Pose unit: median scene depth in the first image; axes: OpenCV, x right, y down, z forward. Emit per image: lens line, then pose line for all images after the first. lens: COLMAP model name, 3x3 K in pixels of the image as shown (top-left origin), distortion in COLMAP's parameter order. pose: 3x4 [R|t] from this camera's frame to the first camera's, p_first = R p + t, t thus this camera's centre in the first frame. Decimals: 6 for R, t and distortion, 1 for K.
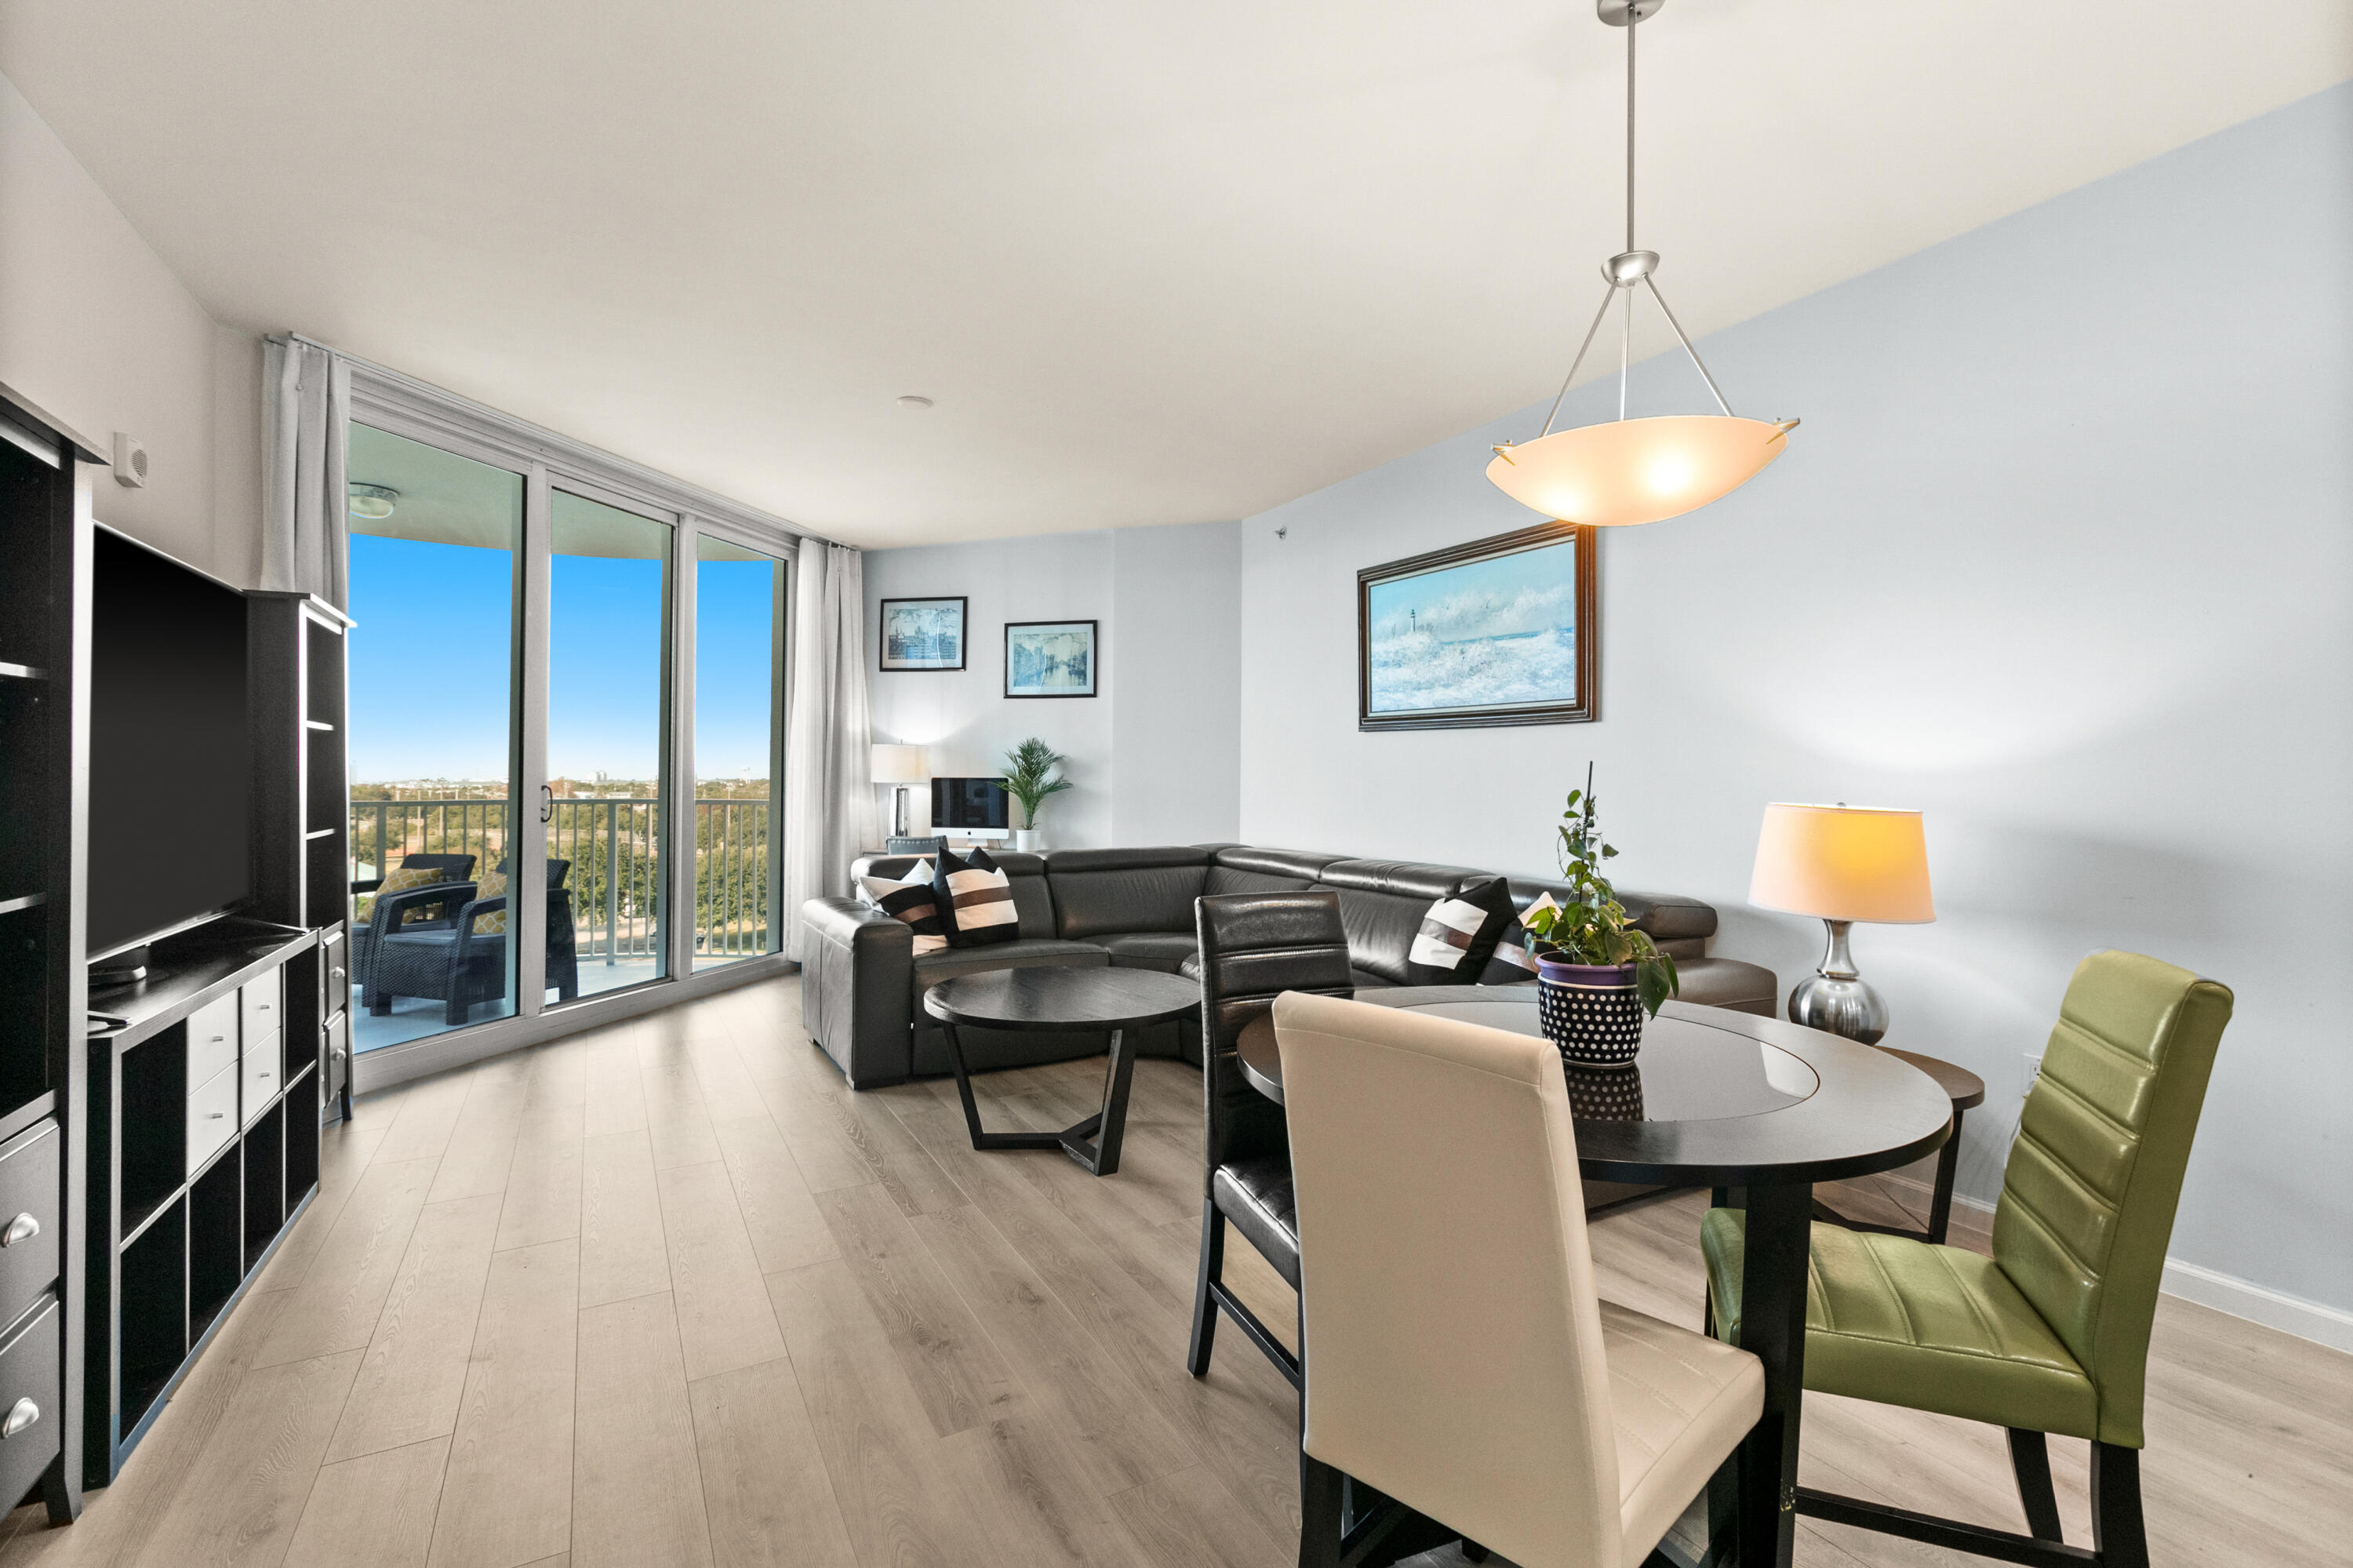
lens RADIAL K [[1067.2, 0, 1177.9], [0, 1067.2, 762.1], [0, 0, 1]] dist [0.004323, -0.000285]
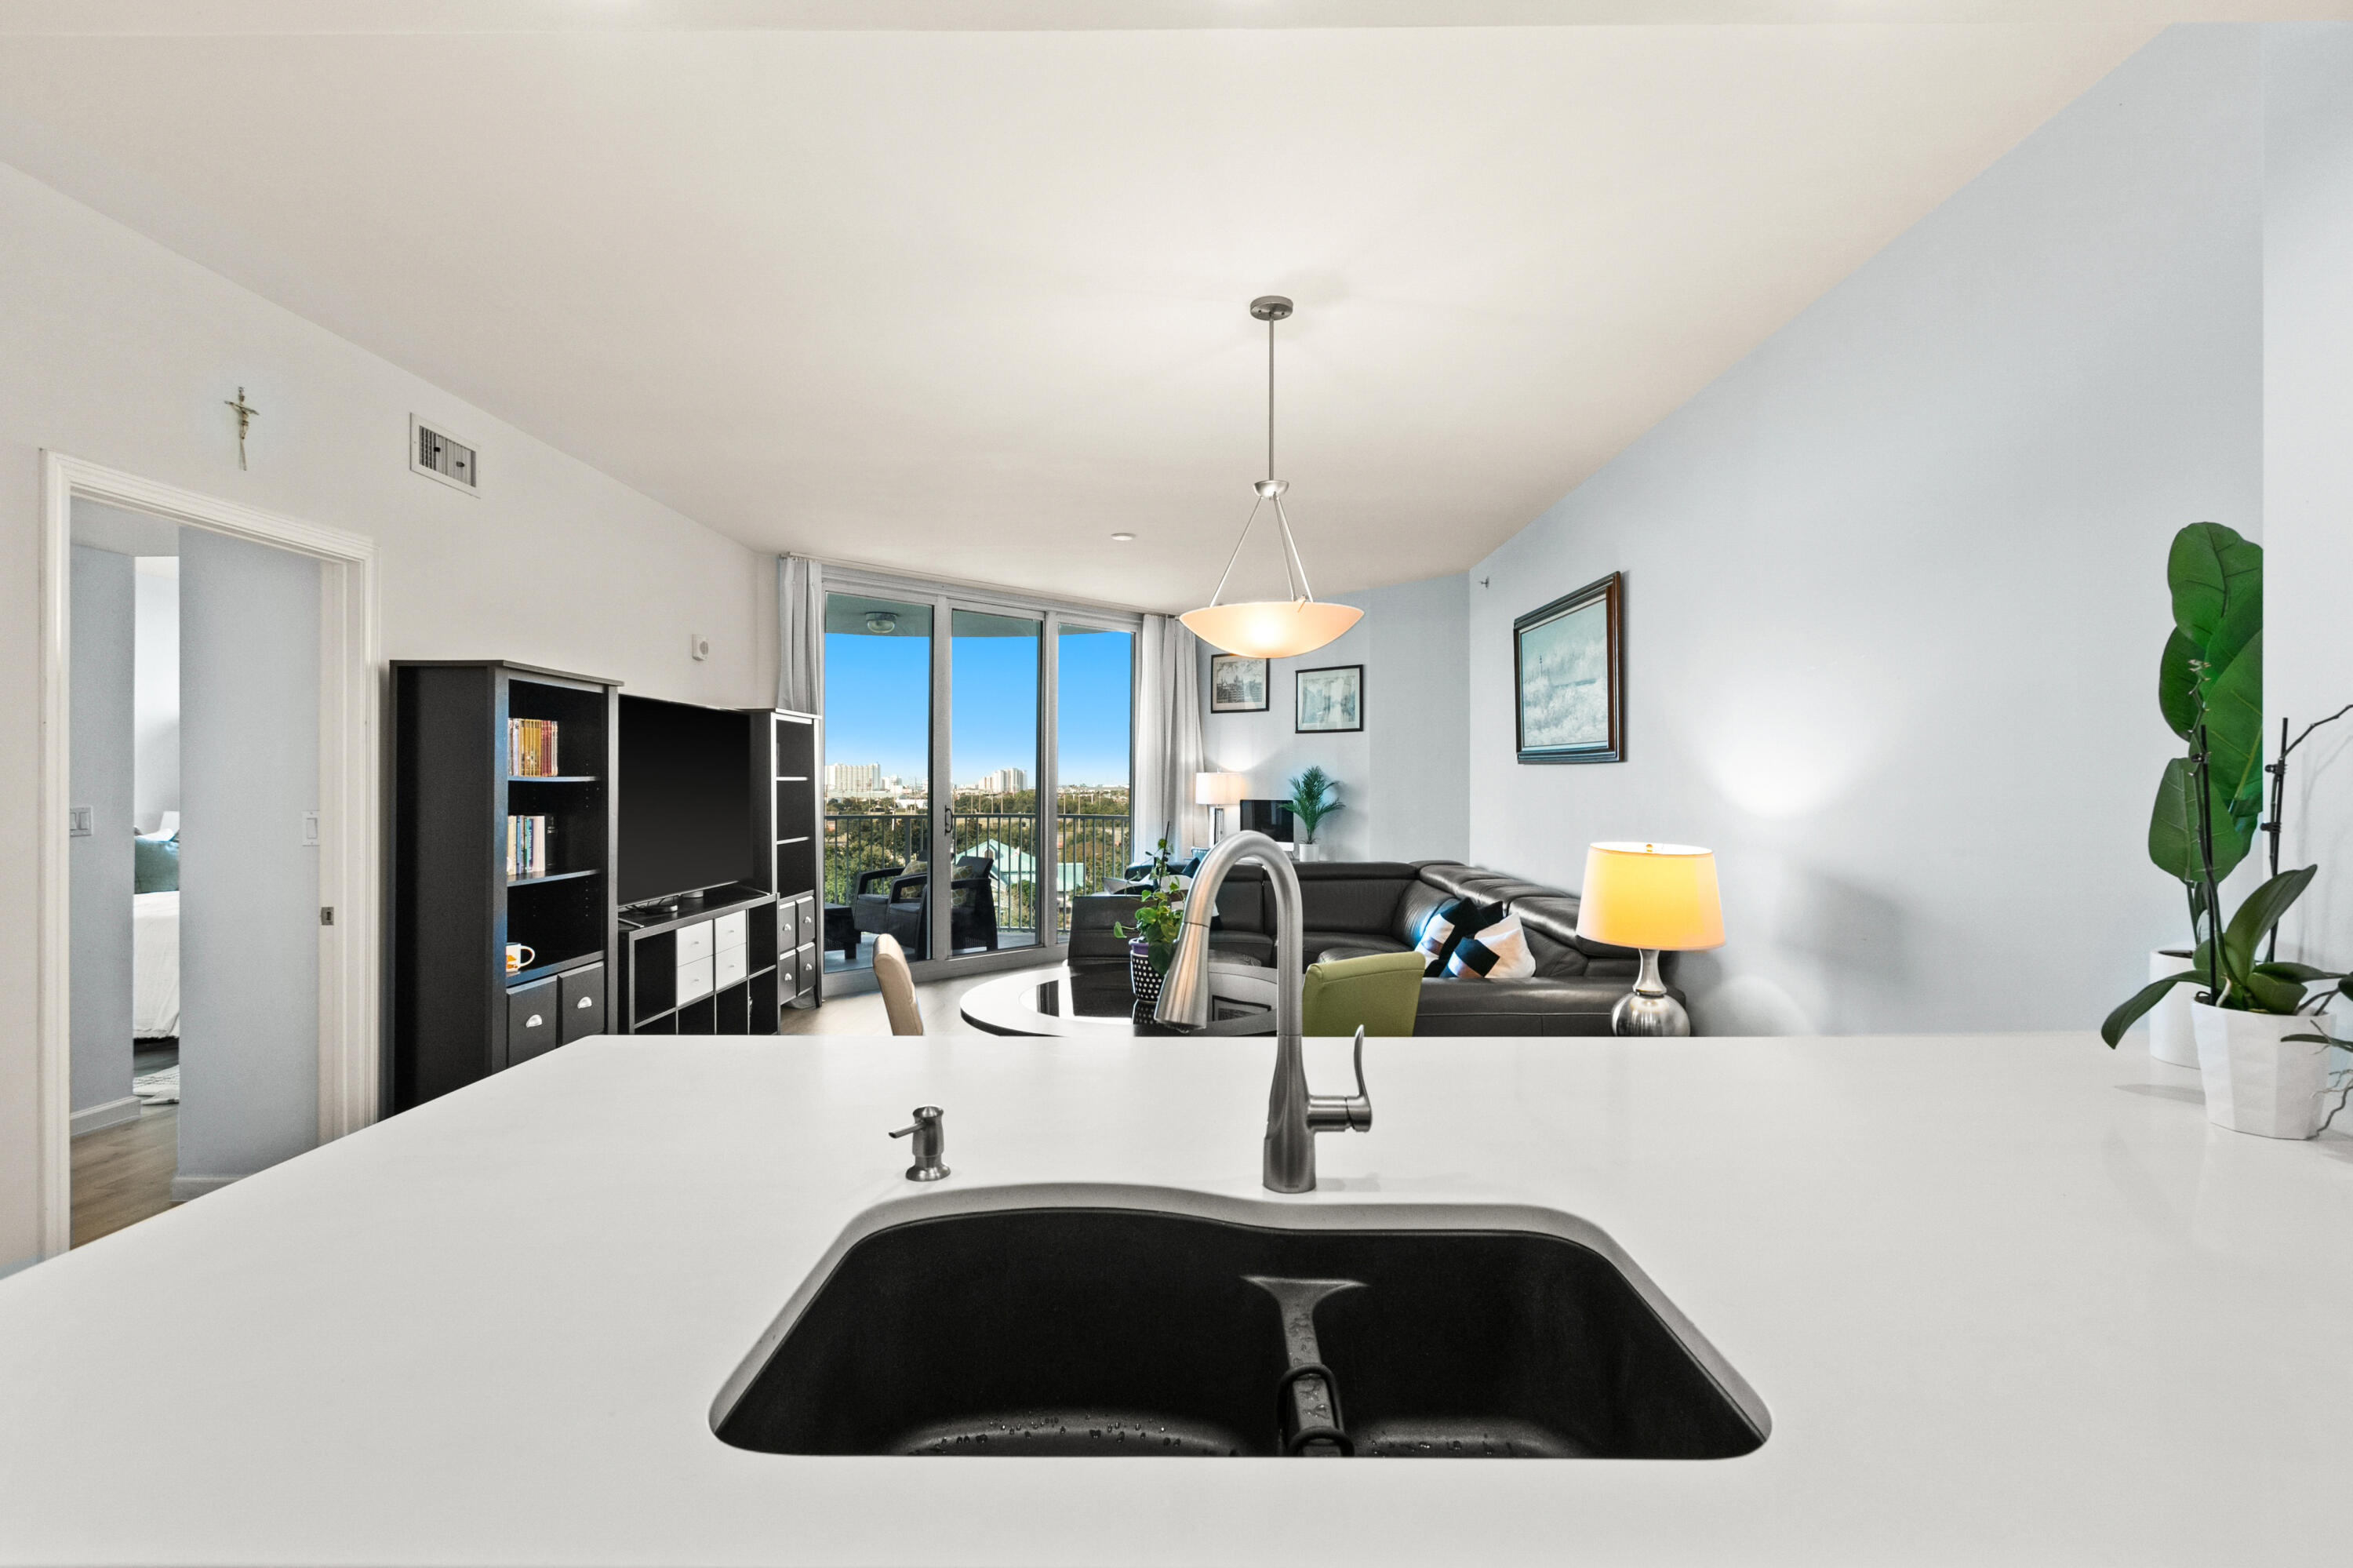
lens RADIAL K [[1076.5, 0, 1176.5], [0, 1076.5, 784.0], [0, 0, 1]] dist [0.000690, -0.000044]
pose [[0.868743, -0.004870, -0.495239, 0.378528], [0.013429, 0.999816, 0.013725, -0.025465], [0.495081, -0.018574, 0.868648, -0.137928]]
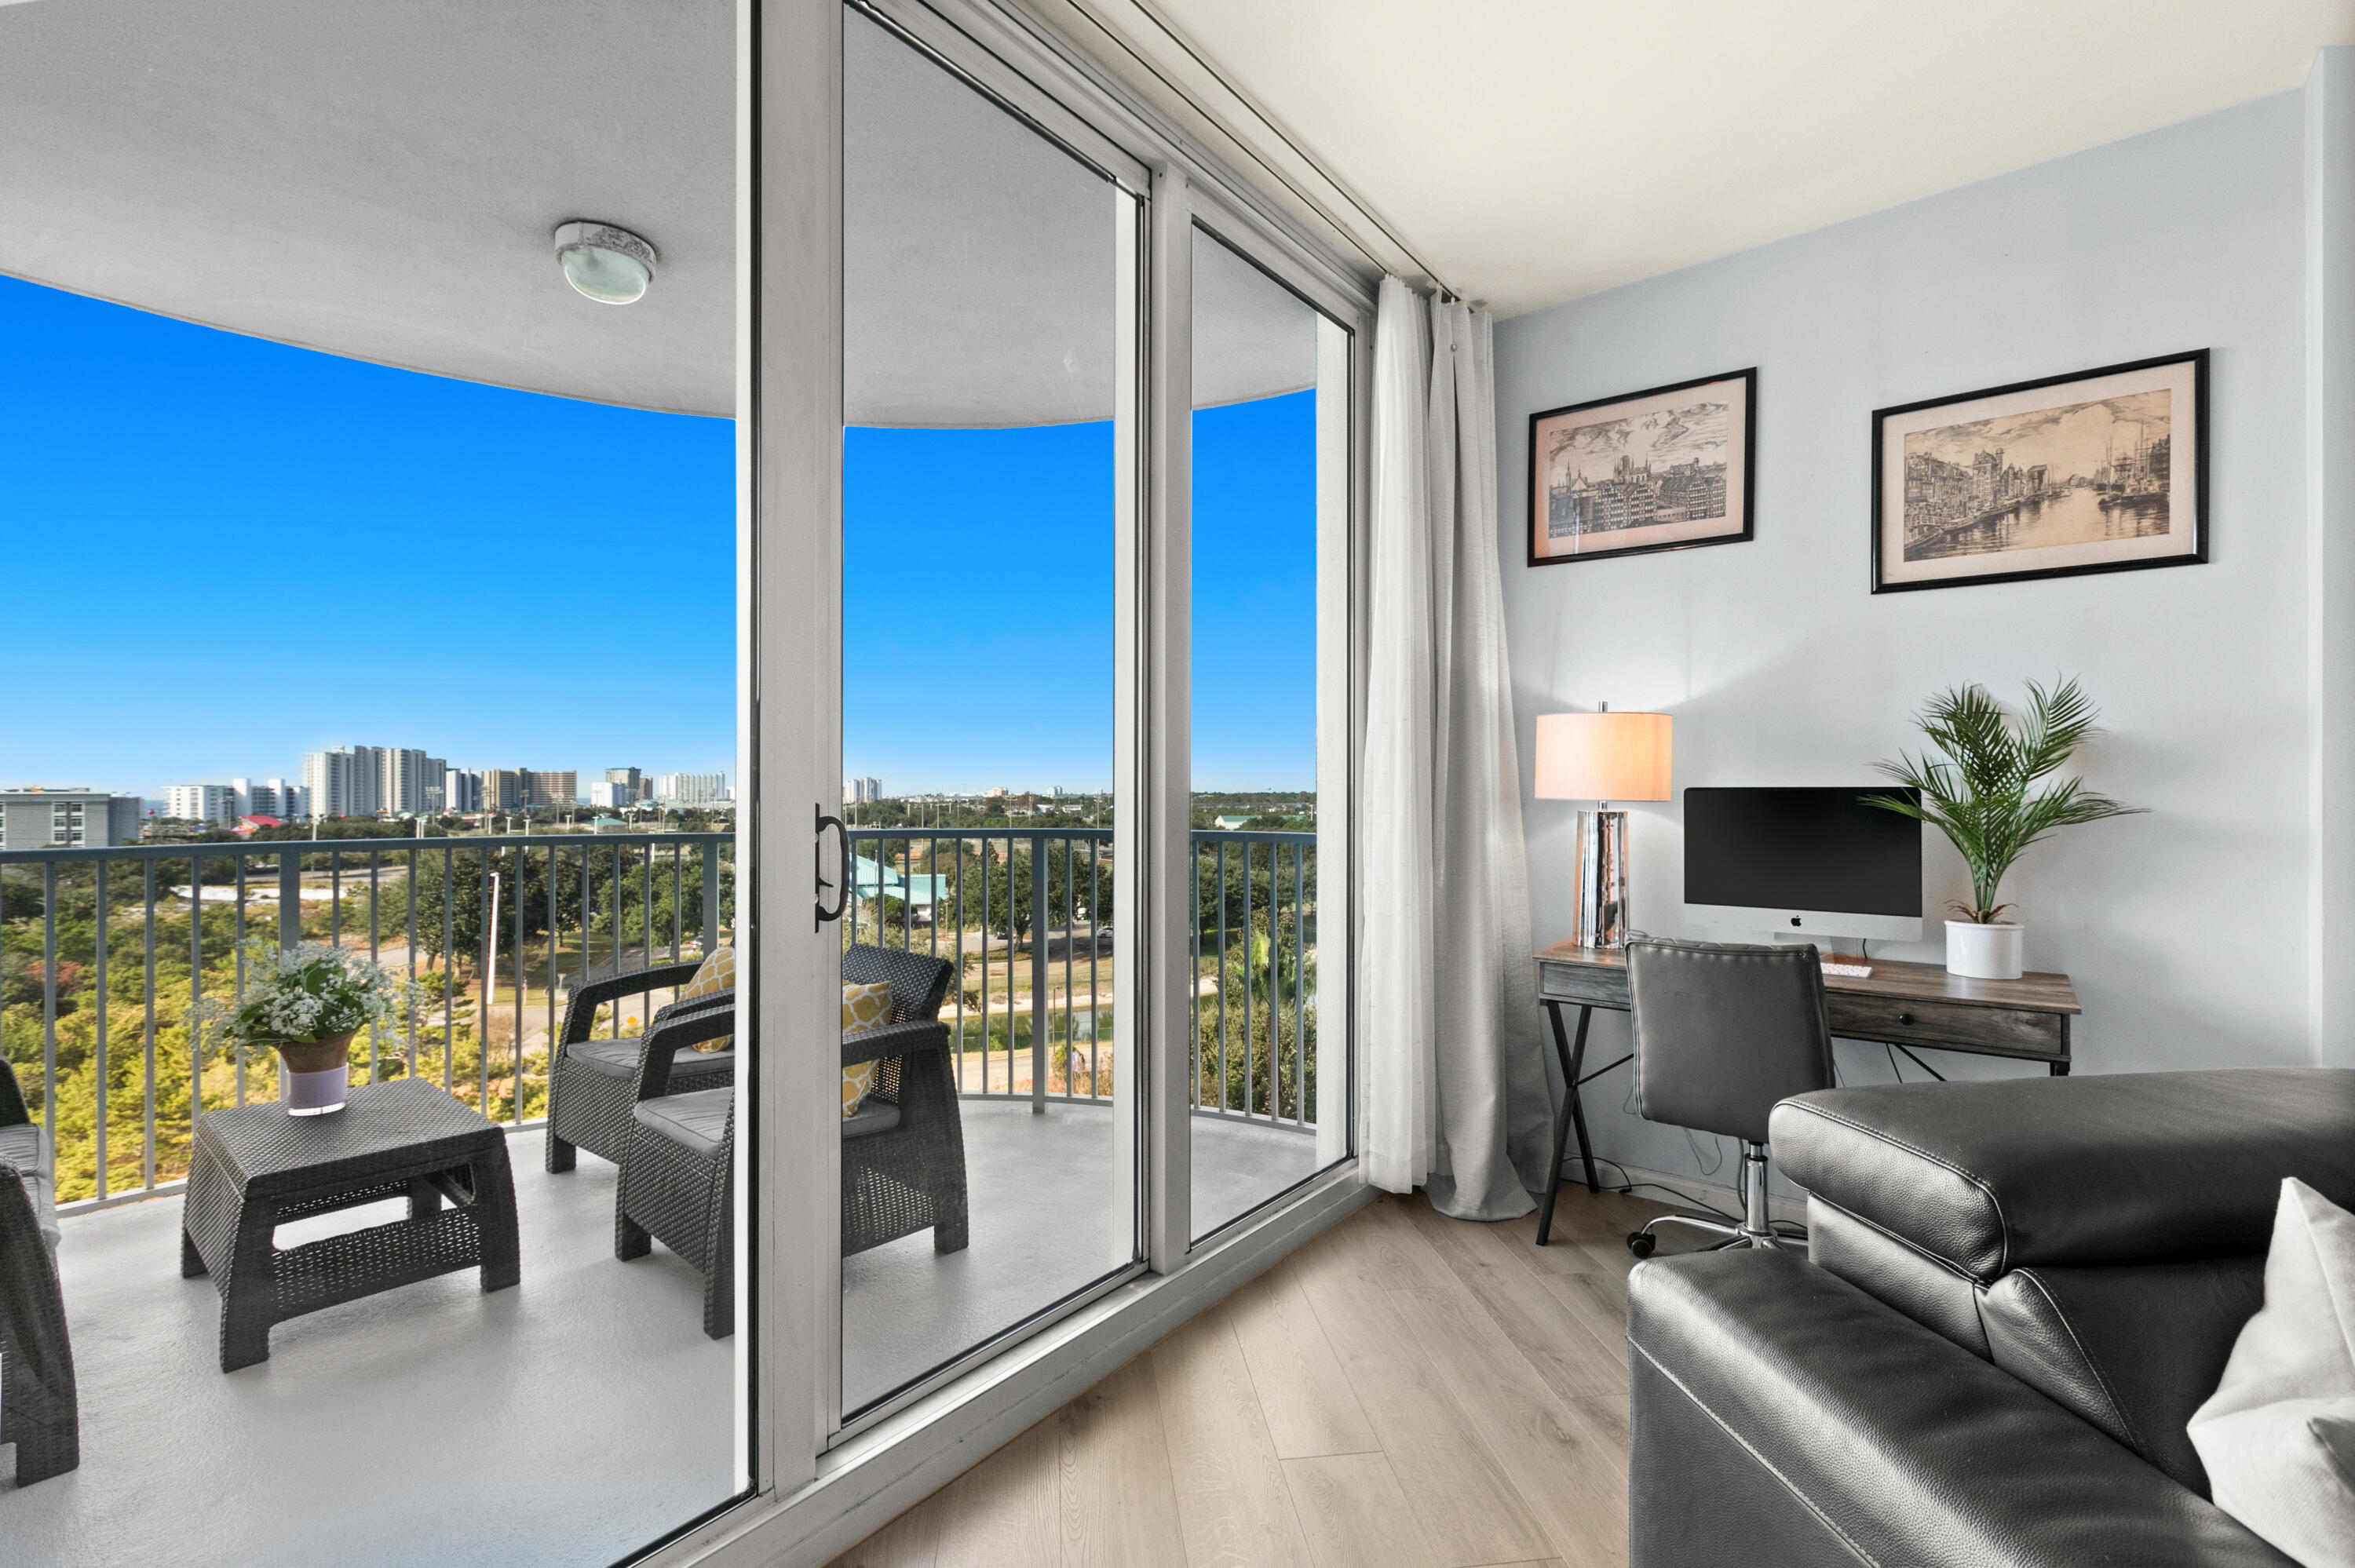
lens RADIAL K [[1052.8, 0, 1185.8], [0, 1052.8, 792.0], [0, 0, 1]] dist [0.001058, -0.001139]
pose [[0.930768, -0.007119, -0.365541, -0.308792], [0.013311, 0.999807, 0.014421, 0.008123], [0.365368, -0.018288, 0.930684, 0.623011]]
